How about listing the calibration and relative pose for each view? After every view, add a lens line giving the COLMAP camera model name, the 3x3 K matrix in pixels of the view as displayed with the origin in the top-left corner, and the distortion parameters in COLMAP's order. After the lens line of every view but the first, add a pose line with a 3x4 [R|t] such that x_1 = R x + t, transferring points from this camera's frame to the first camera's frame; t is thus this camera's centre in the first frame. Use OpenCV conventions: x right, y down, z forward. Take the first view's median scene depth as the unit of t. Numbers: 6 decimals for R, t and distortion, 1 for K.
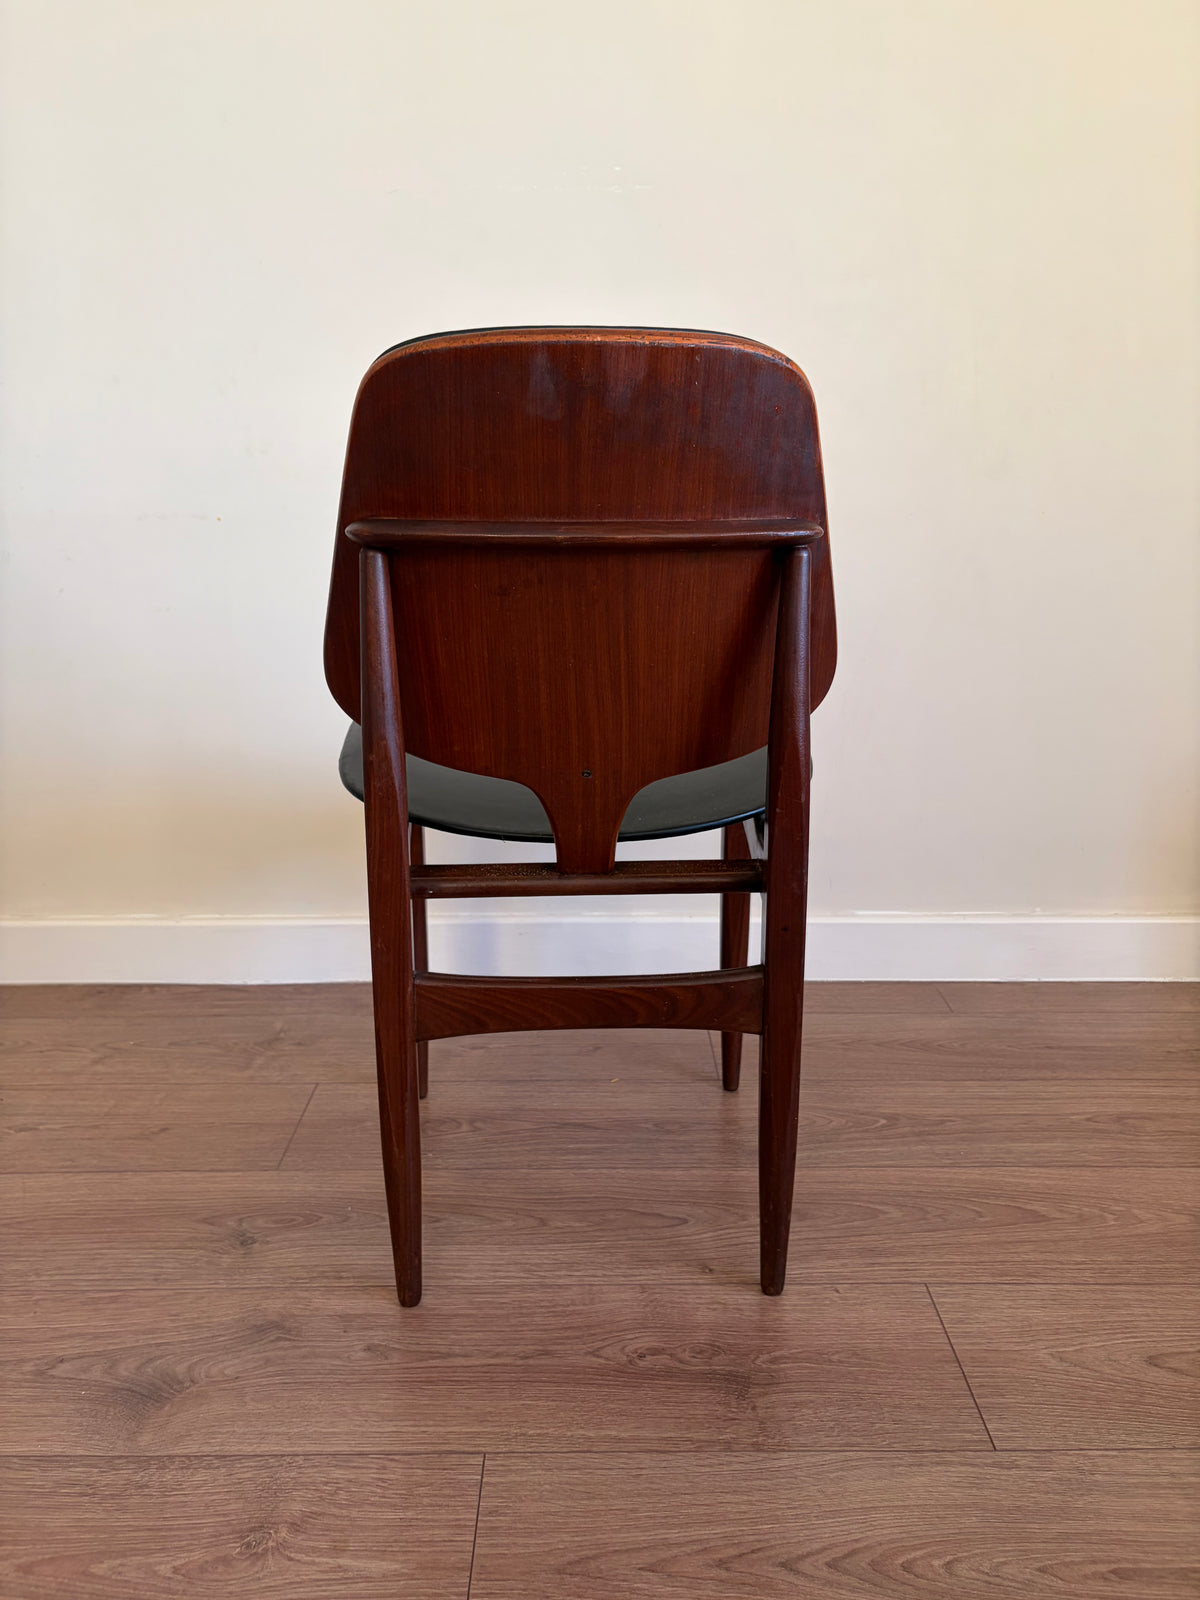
lens RADIAL K [[1216.5, 0, 604.9], [0, 1216.5, 802.6], [0, 0, 1]] dist [0.075260, -0.084485]
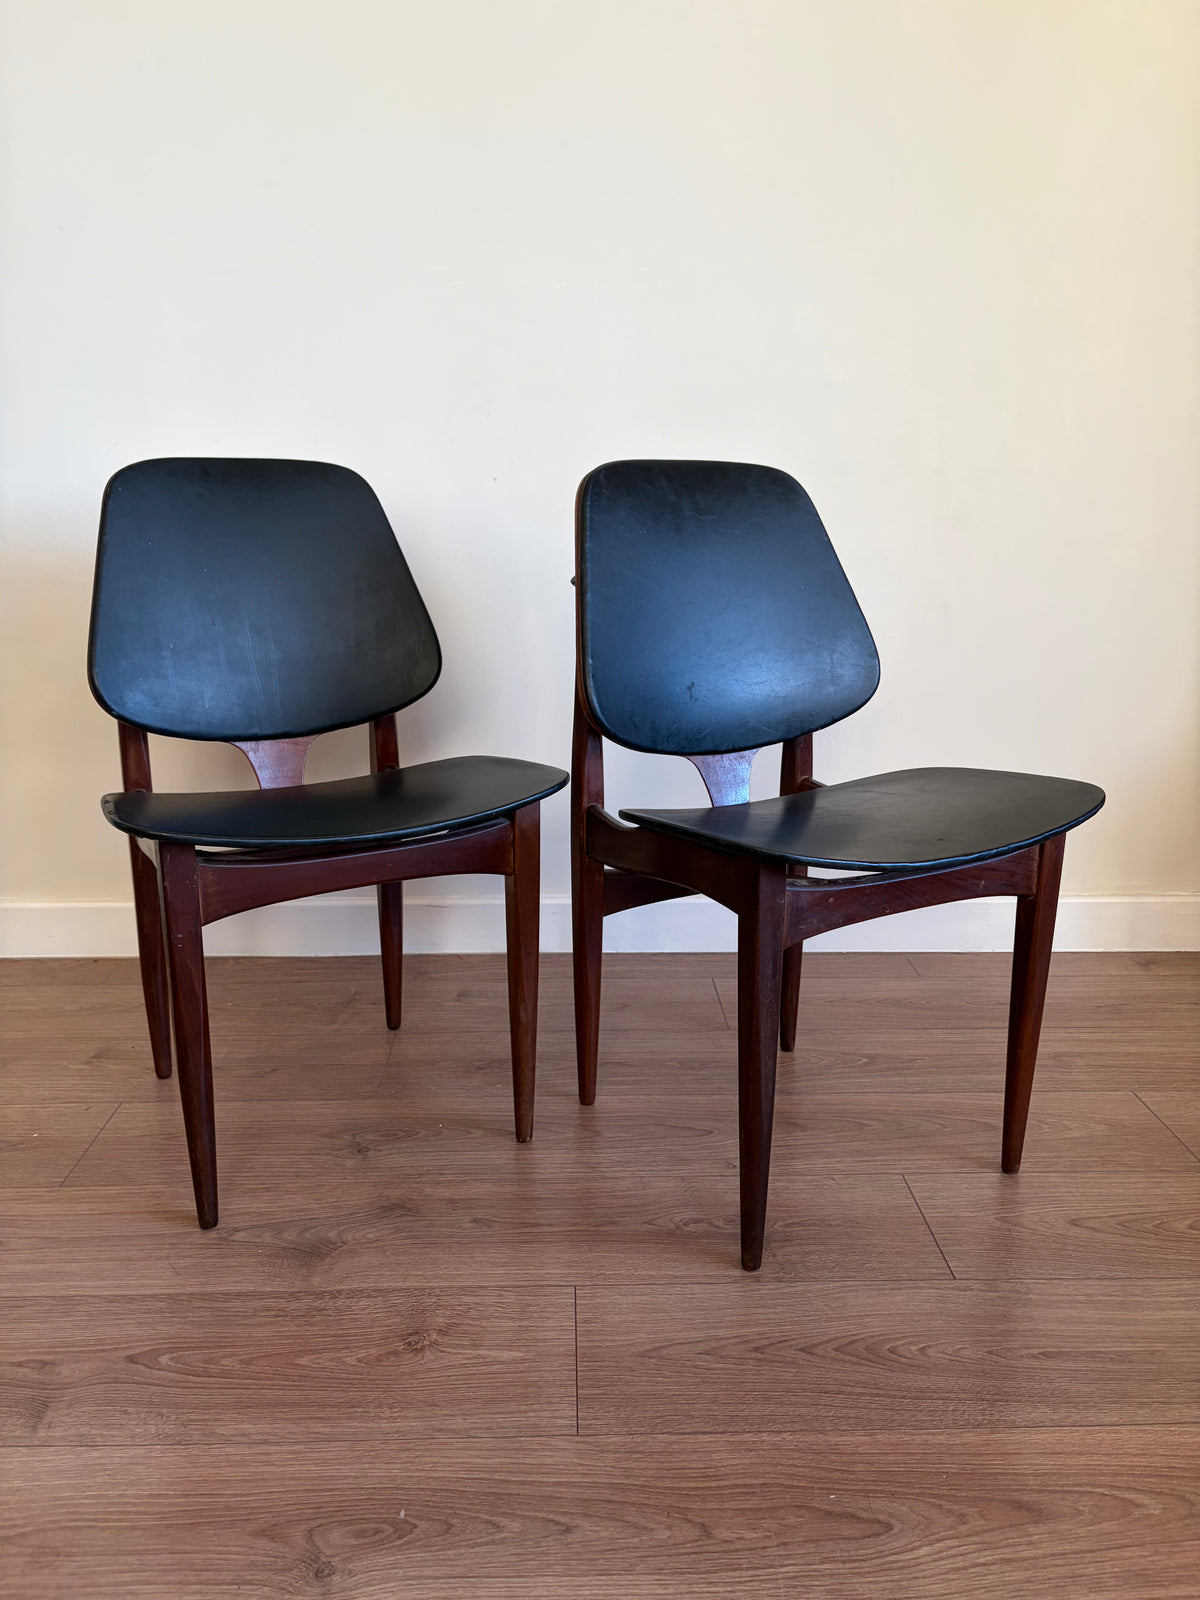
lens RADIAL K [[1216.5, 0, 606.4], [0, 1216.5, 808.7], [0, 0, 1]] dist [0.075260, -0.084485]
pose [[0.999562, -0.000380, 0.029595, -0.092455], [0.000293, 0.999996, 0.002939, 0.007504], [-0.029596, -0.002929, 0.999558, -0.292648]]
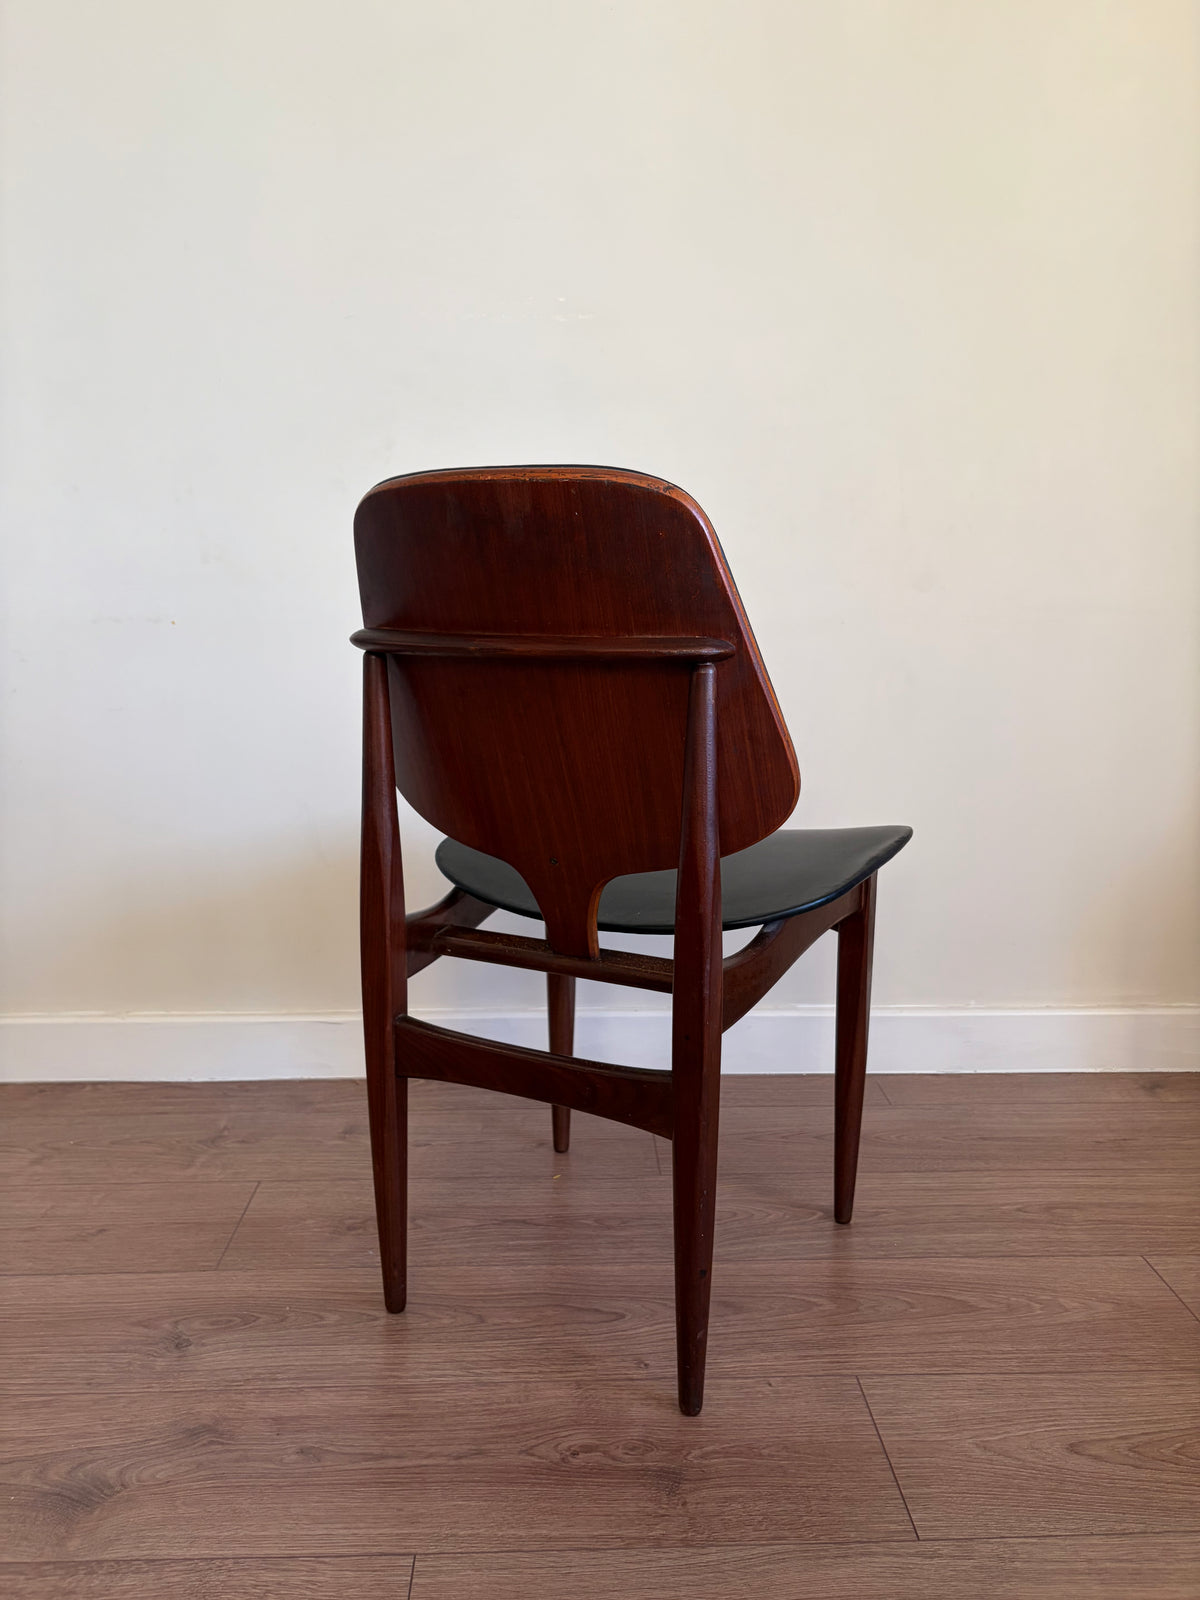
lens RADIAL K [[1216.5, 0, 607.3], [0, 1216.5, 814.7], [0, 0, 1]] dist [0.075260, -0.084485]
pose [[0.999430, 0.000583, 0.033748, 0.022036], [0.001580, 0.997946, -0.064045, -0.007273], [-0.033716, 0.064062, 0.997376, -0.041675]]
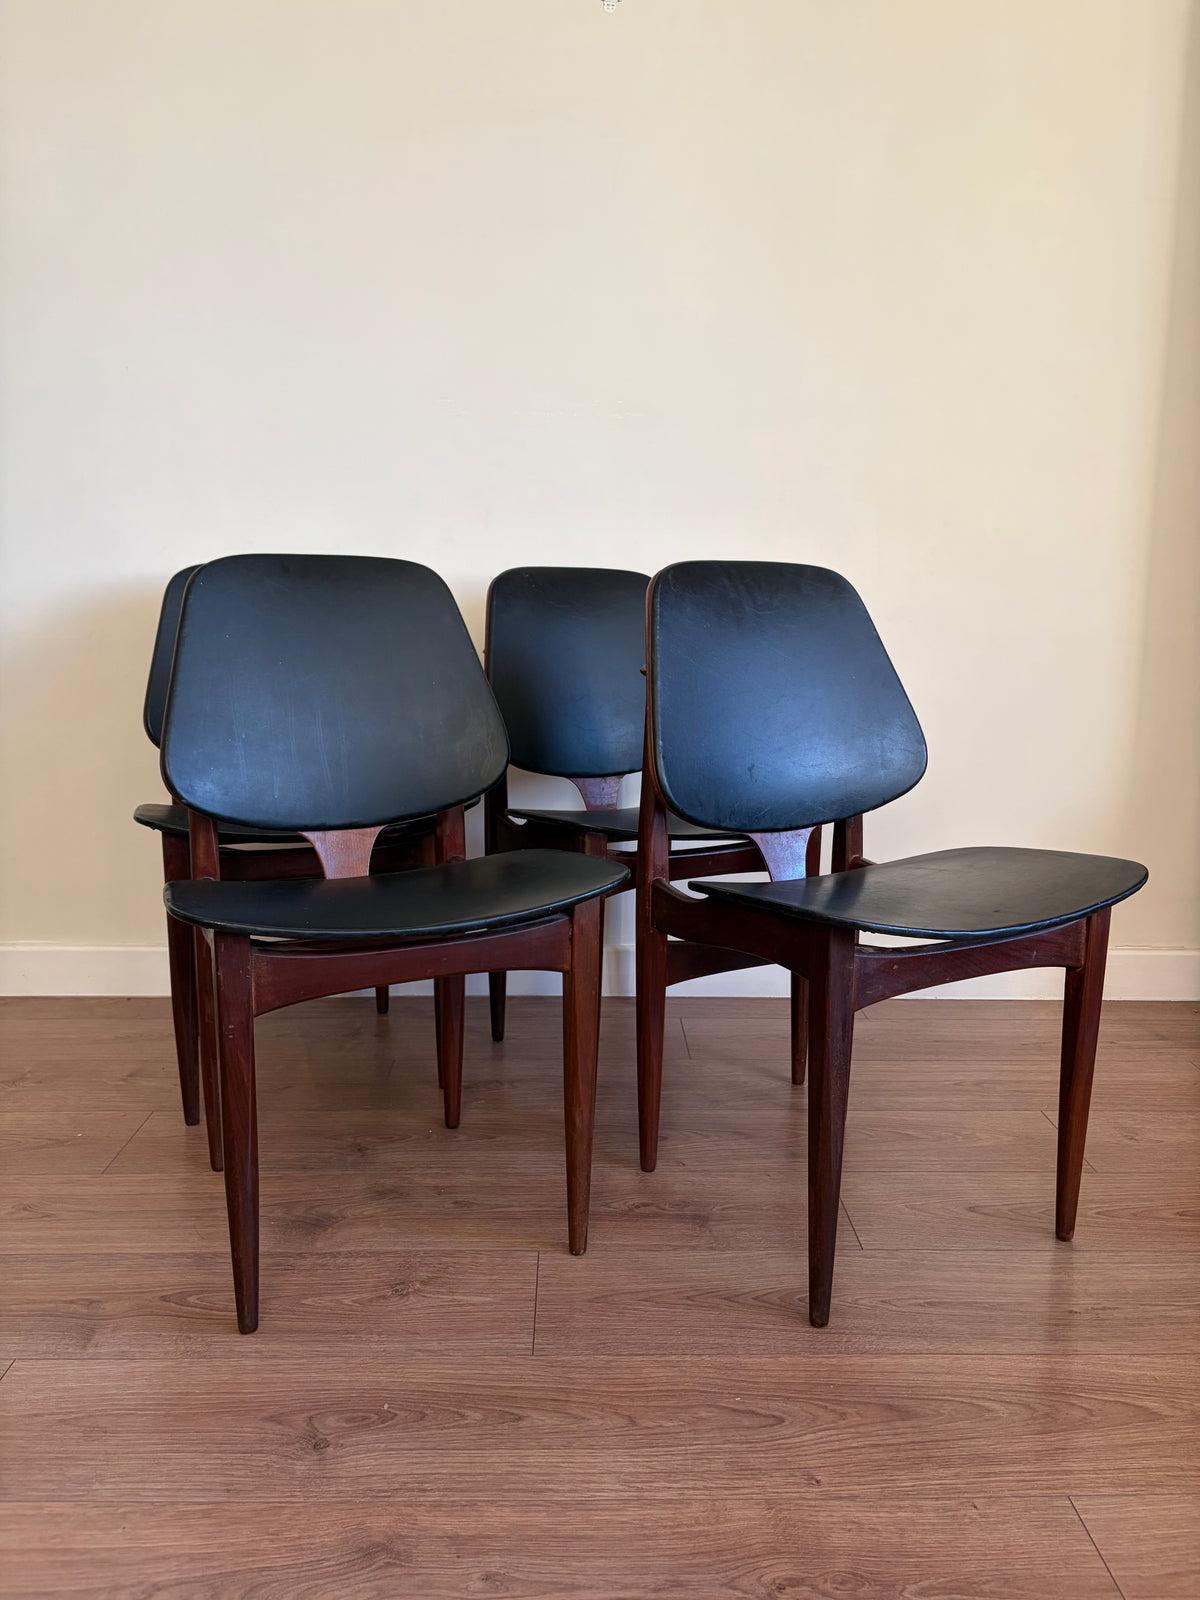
lens RADIAL K [[1216.5, 0, 607.0], [0, 1216.5, 809.9], [0, 0, 1]] dist [0.075260, -0.084485]
pose [[0.999780, 0.008372, 0.019246, -0.040685], [-0.006968, 0.997388, -0.071894, 0.071584], [-0.019797, 0.071744, 0.997227, -0.539702]]
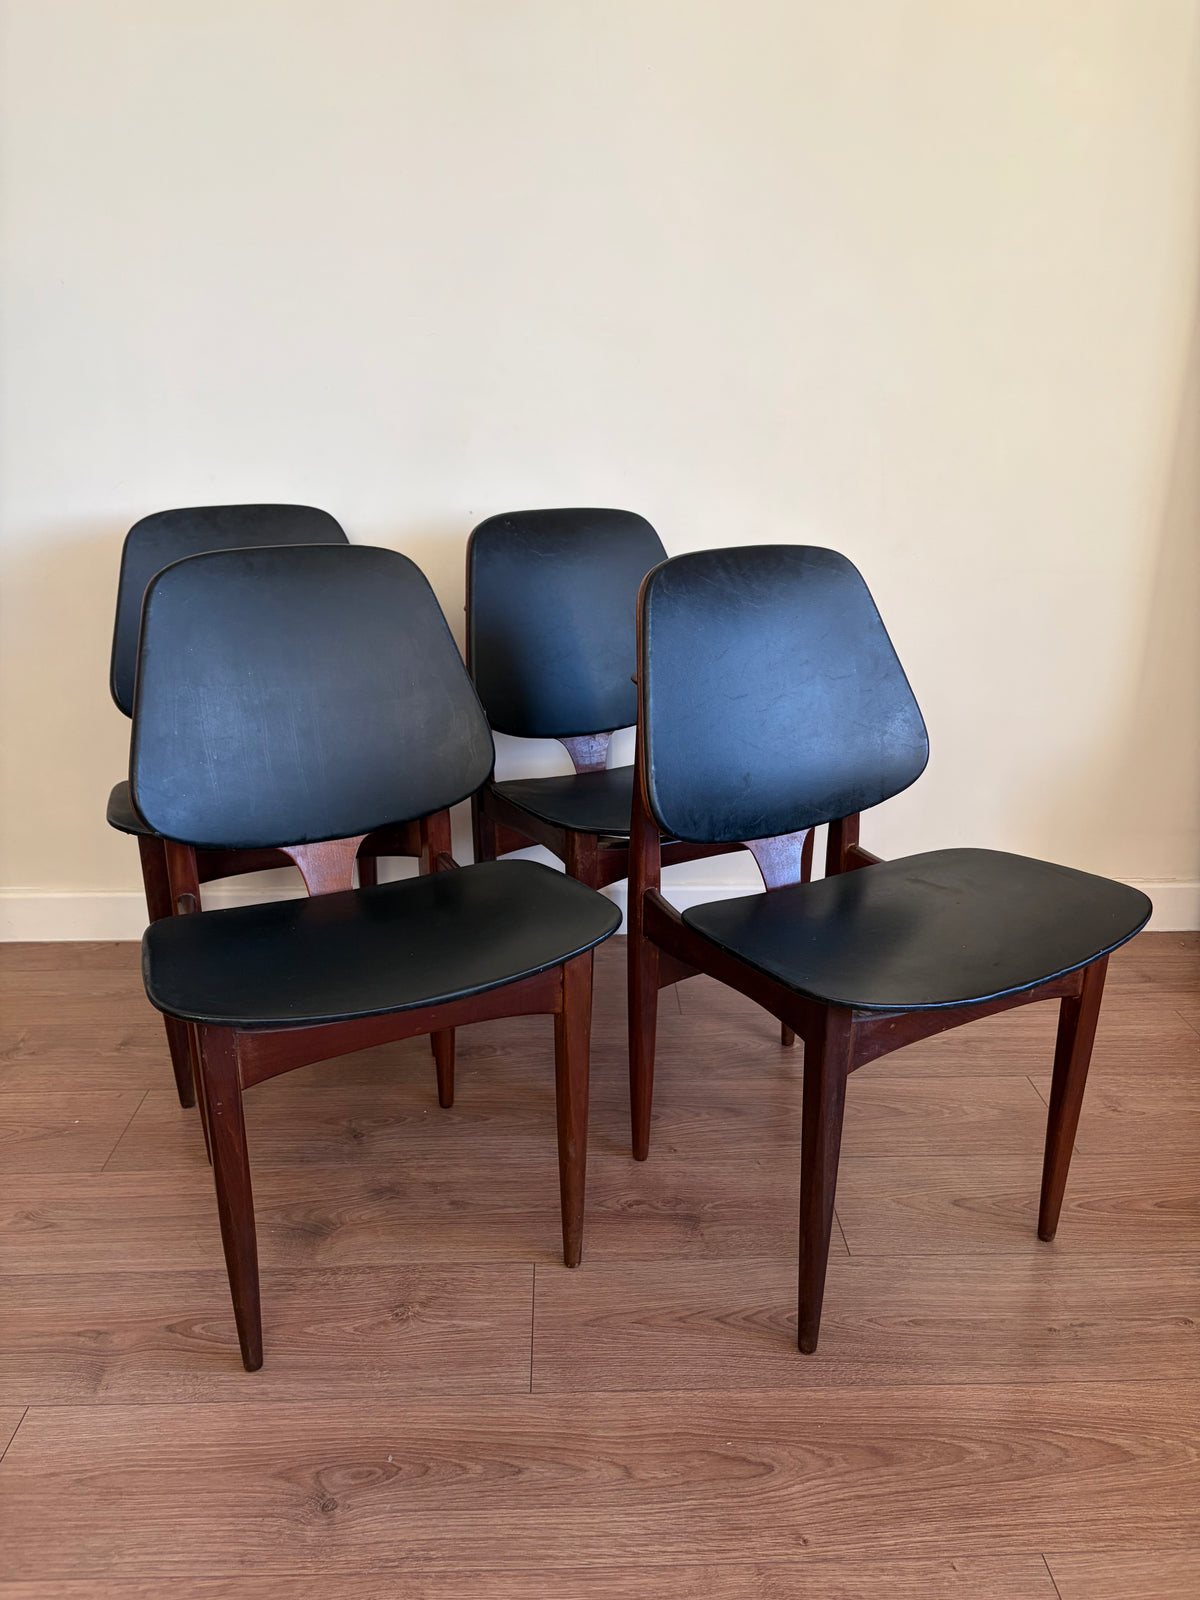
lens RADIAL K [[1216.5, 0, 606.2], [0, 1216.5, 810.5], [0, 0, 1]] dist [0.075260, -0.084485]
pose [[0.999551, -0.003883, 0.029719, -0.044160], [0.001081, 0.995598, 0.093723, -0.188423], [-0.029952, -0.093649, 0.995155, -0.485838]]
